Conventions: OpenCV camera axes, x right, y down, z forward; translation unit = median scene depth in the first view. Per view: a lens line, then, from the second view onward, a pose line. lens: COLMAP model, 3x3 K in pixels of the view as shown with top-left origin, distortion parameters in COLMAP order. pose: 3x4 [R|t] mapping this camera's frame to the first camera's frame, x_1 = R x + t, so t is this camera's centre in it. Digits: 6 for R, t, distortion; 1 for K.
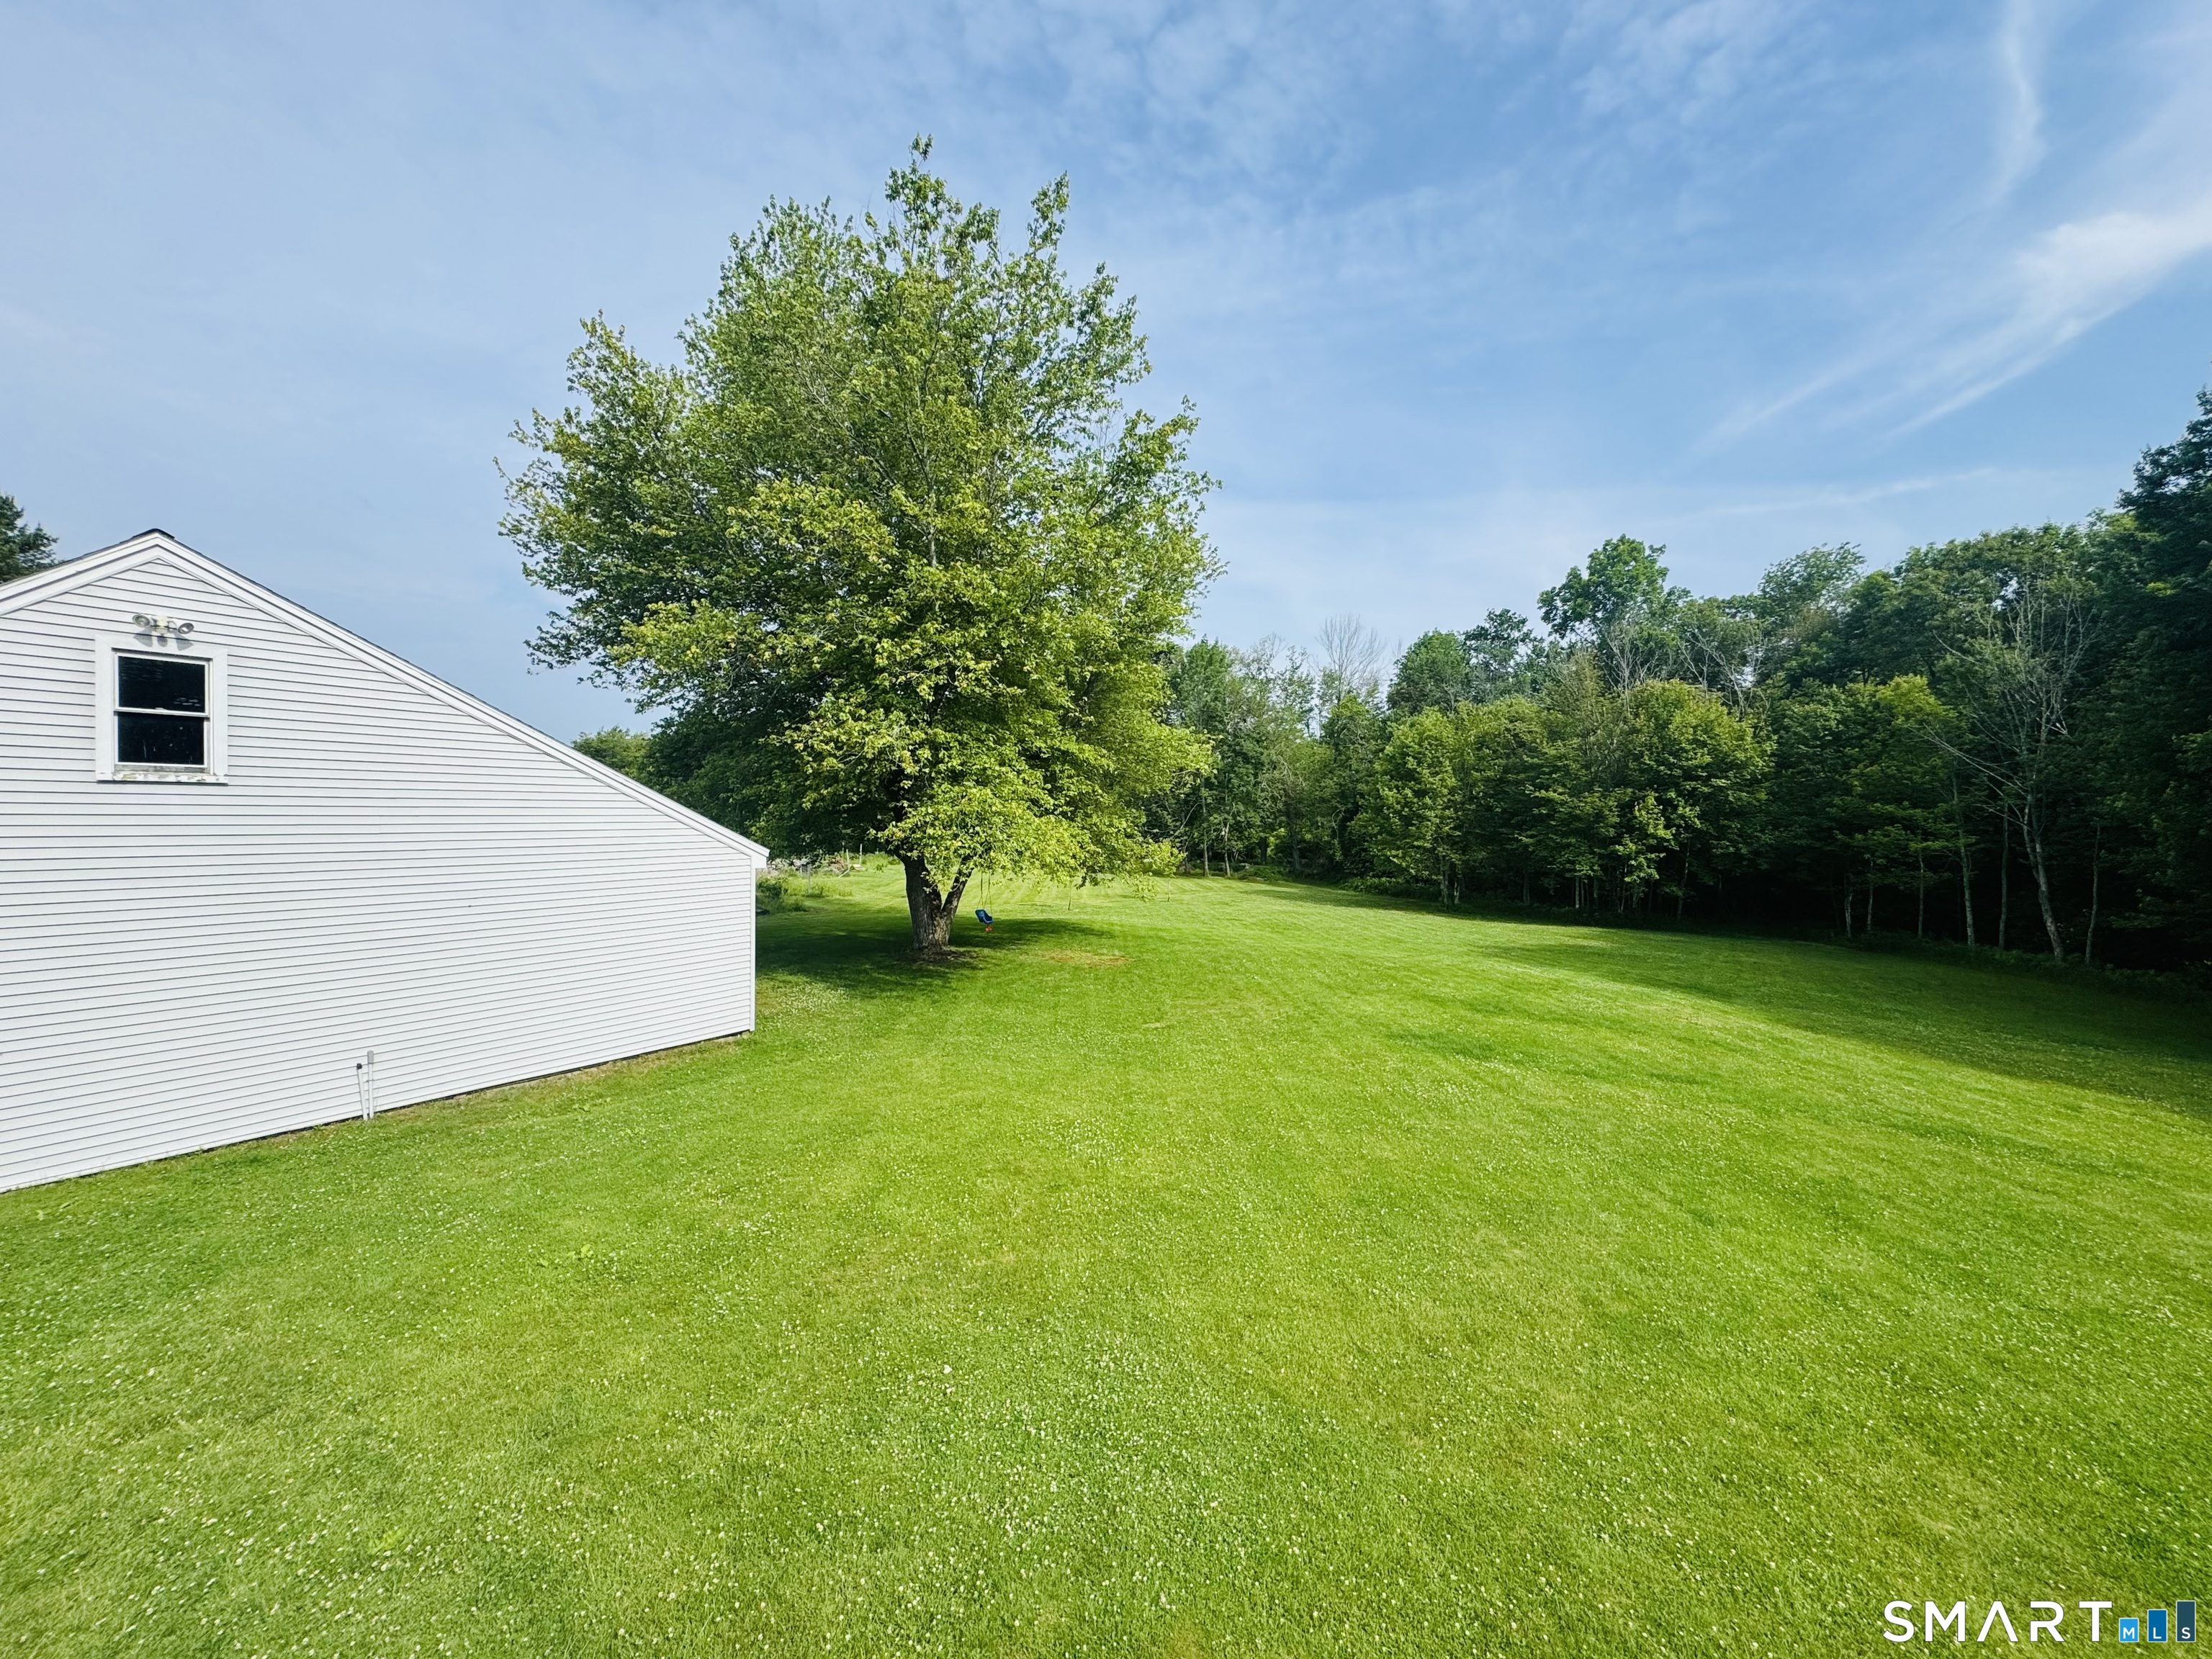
lens RADIAL K [[880.0, 0, 1104.4], [0, 880.0, 832.0], [0, 0, 1]] dist [-0.004633, 0.000591]
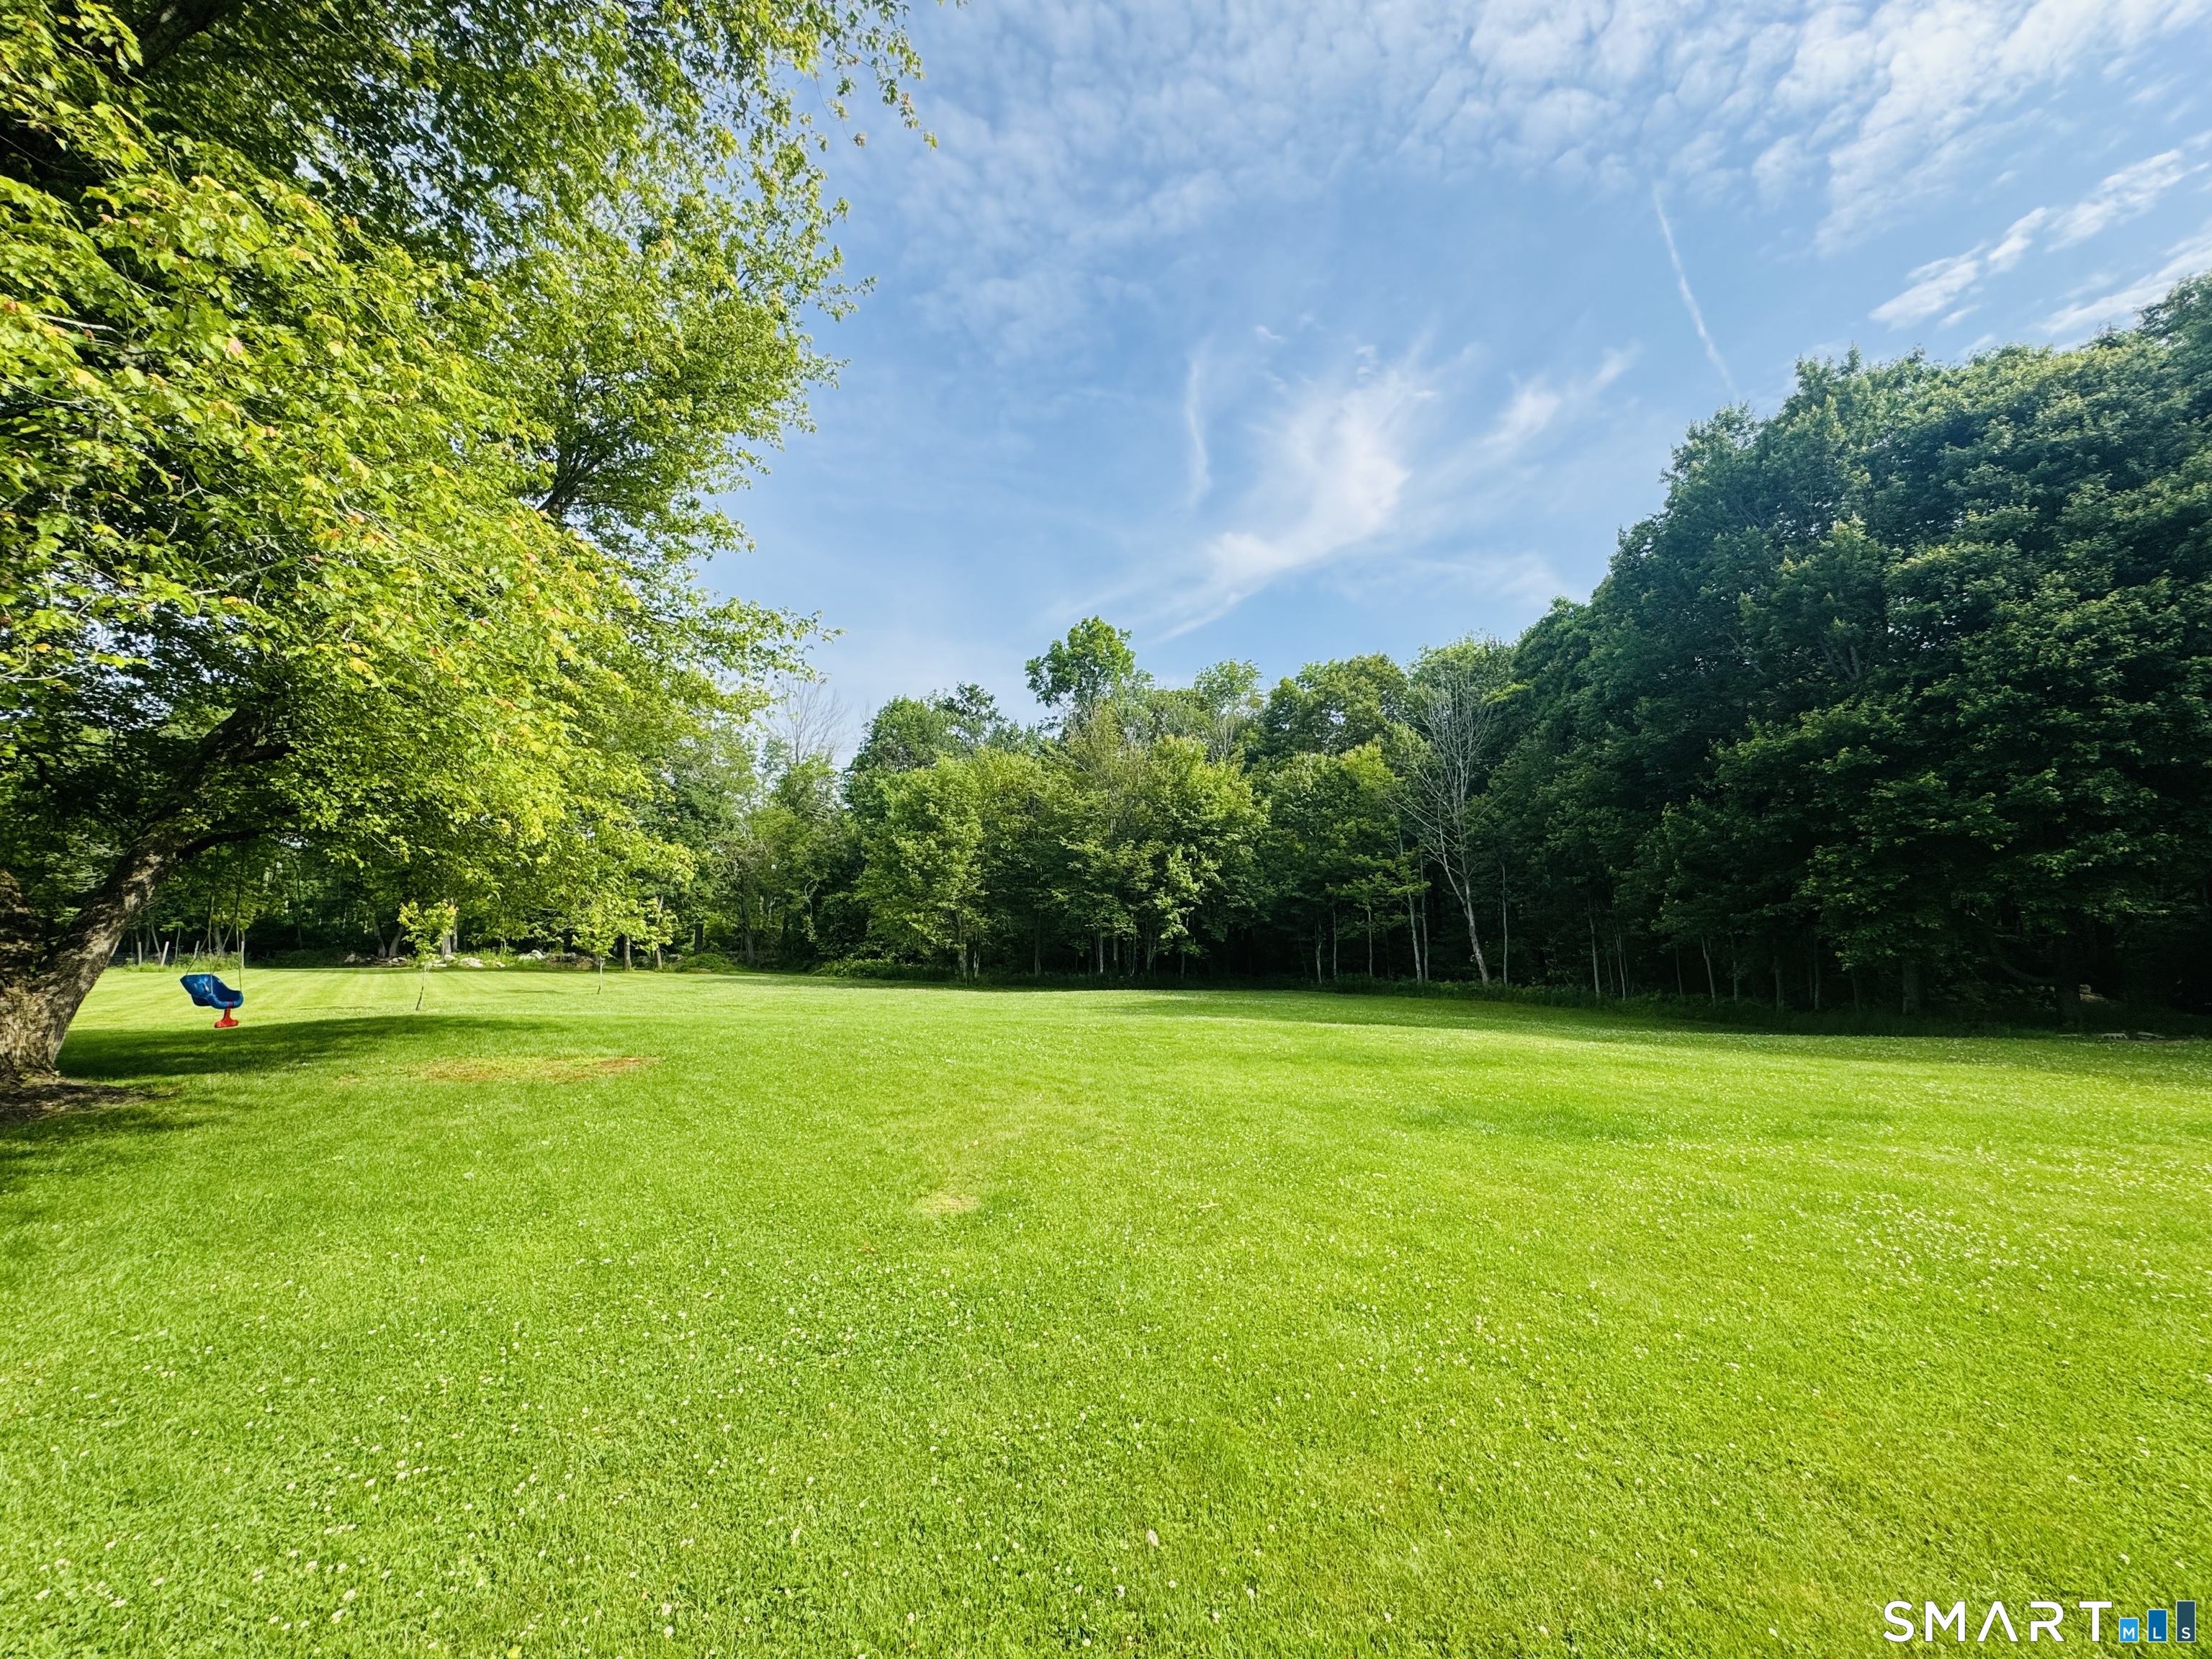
lens RADIAL K [[880.0, 0, 1104.4], [0, 880.0, 832.0], [0, 0, 1]] dist [-0.004633, 0.000591]
pose [[0.790975, 0.052370, 0.609604, -0.074348], [0.022614, 0.993147, -0.114662, 0.097195], [-0.611431, 0.104480, 0.784370, 0.546053]]
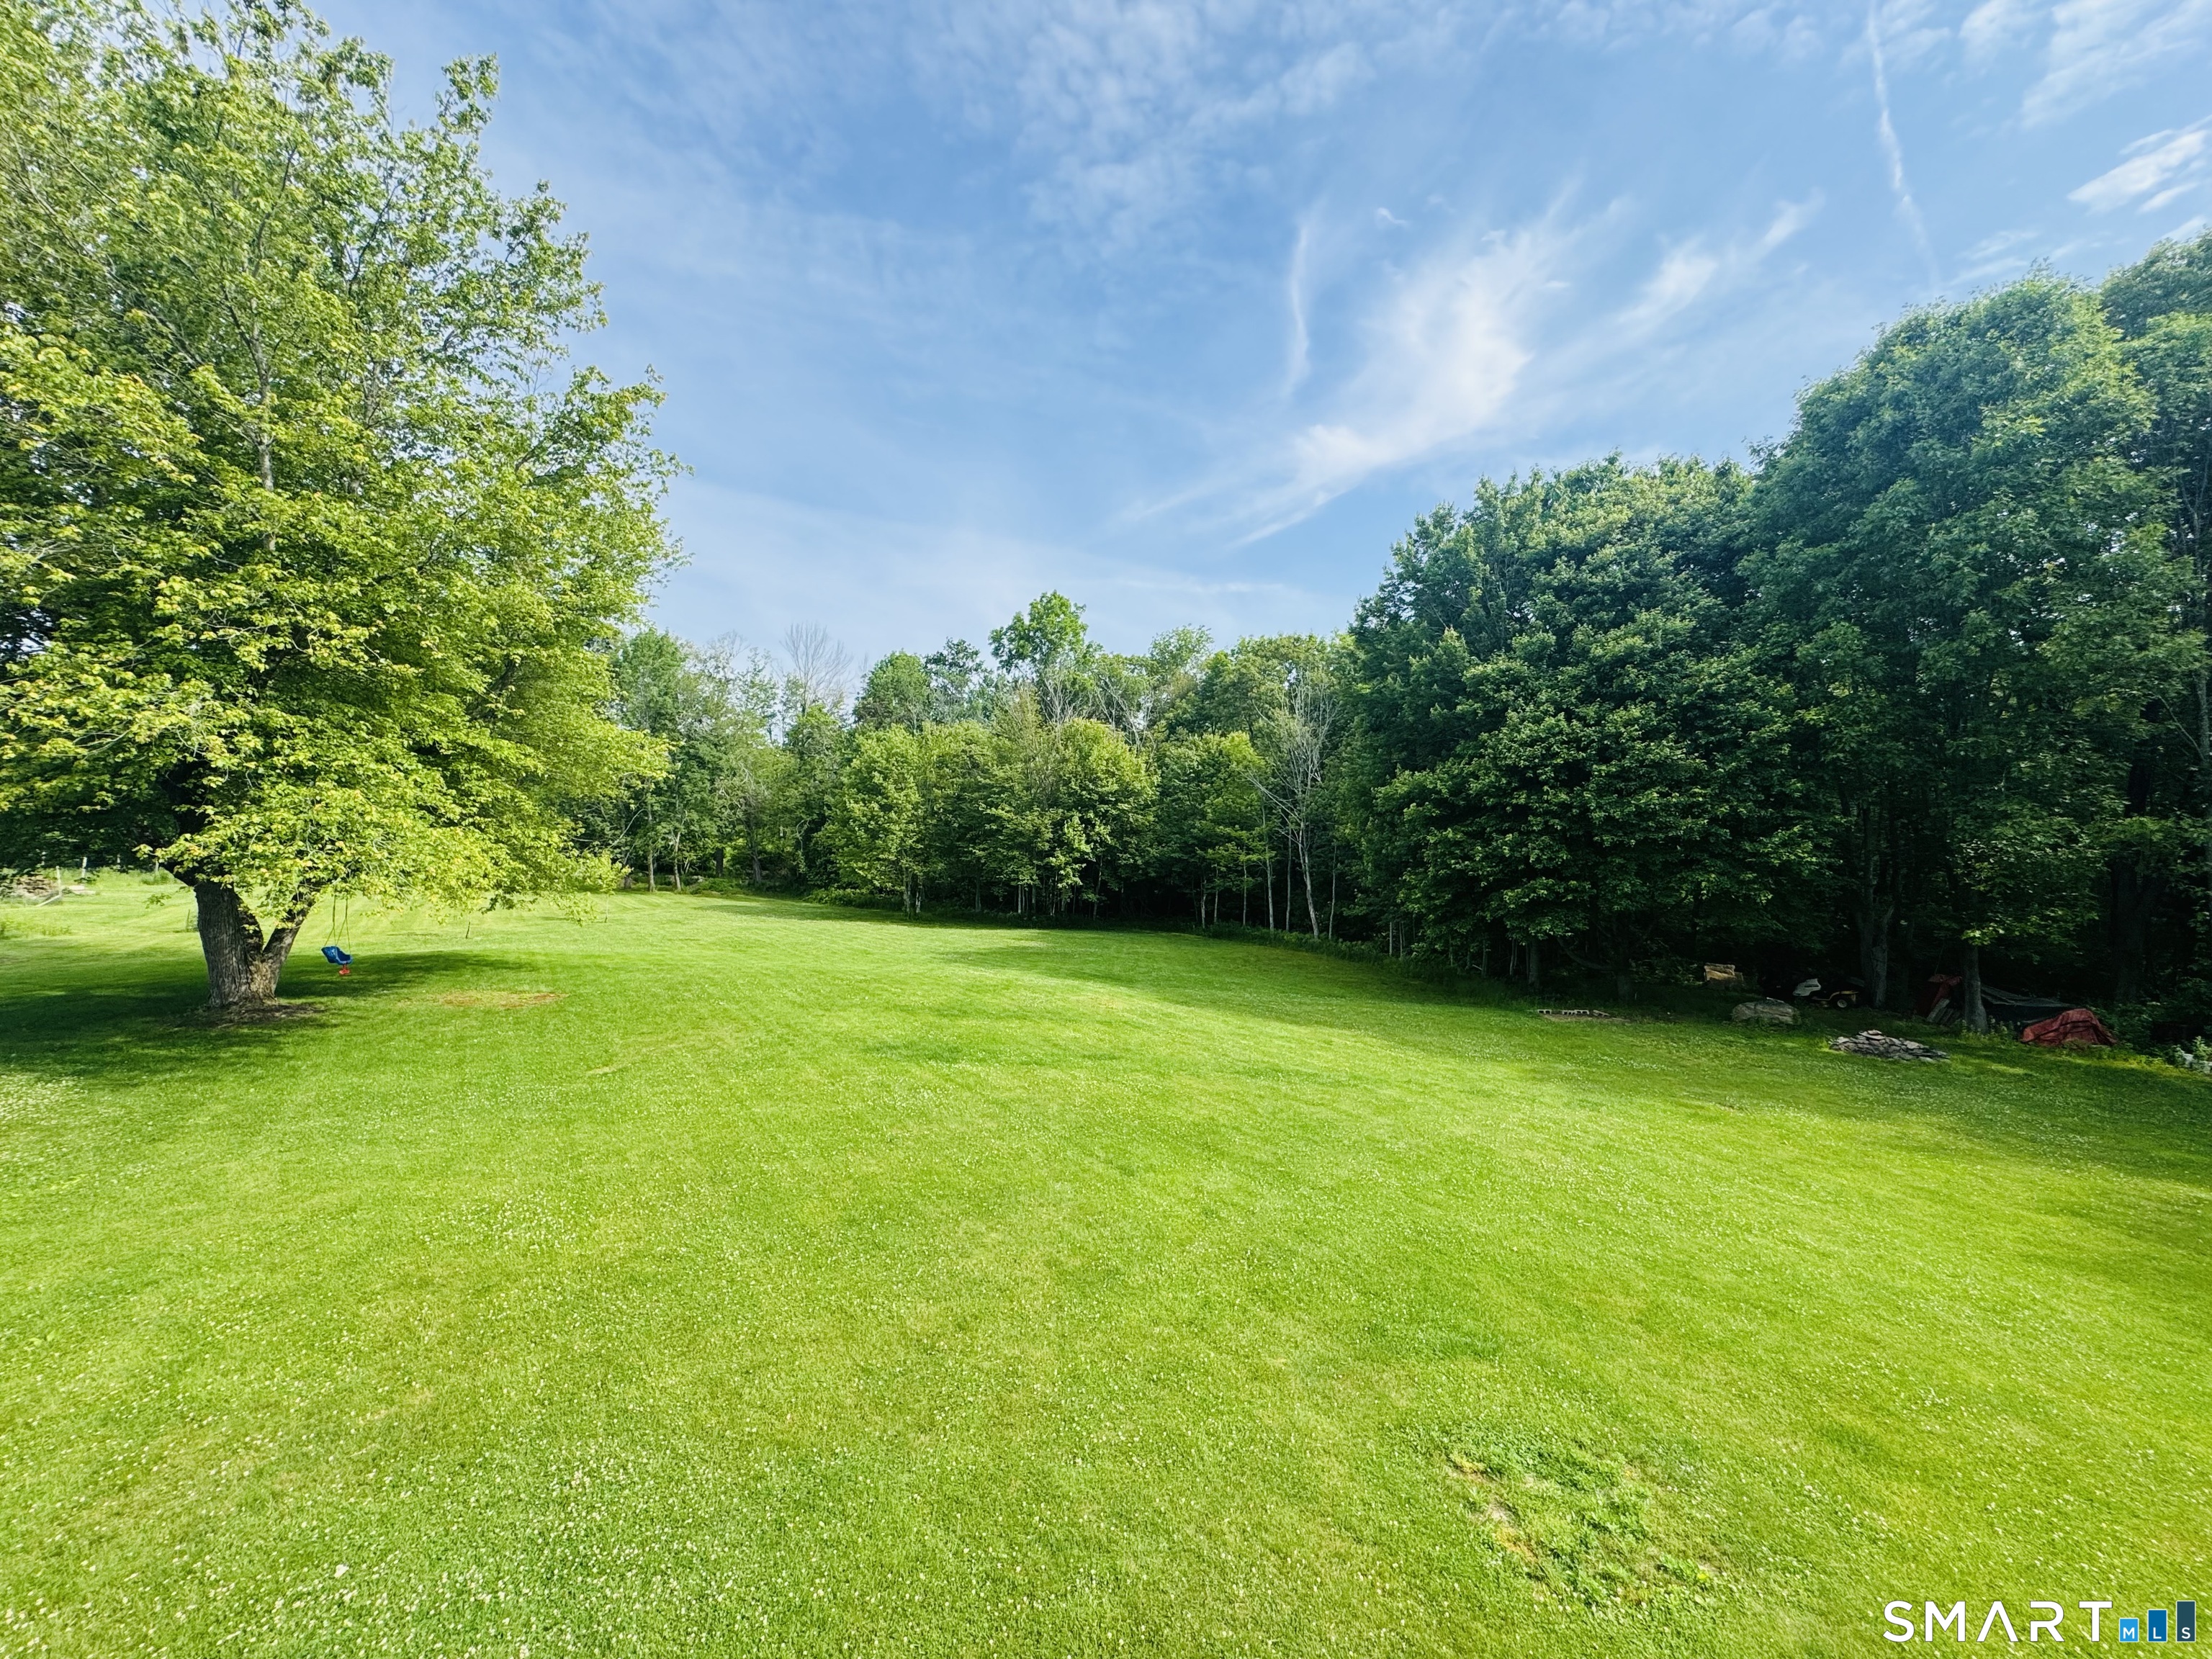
lens RADIAL K [[880.0, 0, 1104.4], [0, 880.0, 832.0], [0, 0, 1]] dist [-0.004633, 0.000591]
pose [[0.827583, 0.013991, 0.561169, -0.020583], [-0.008383, 0.999886, -0.012566, -0.009523], [-0.561281, 0.005695, 0.827606, -0.003826]]
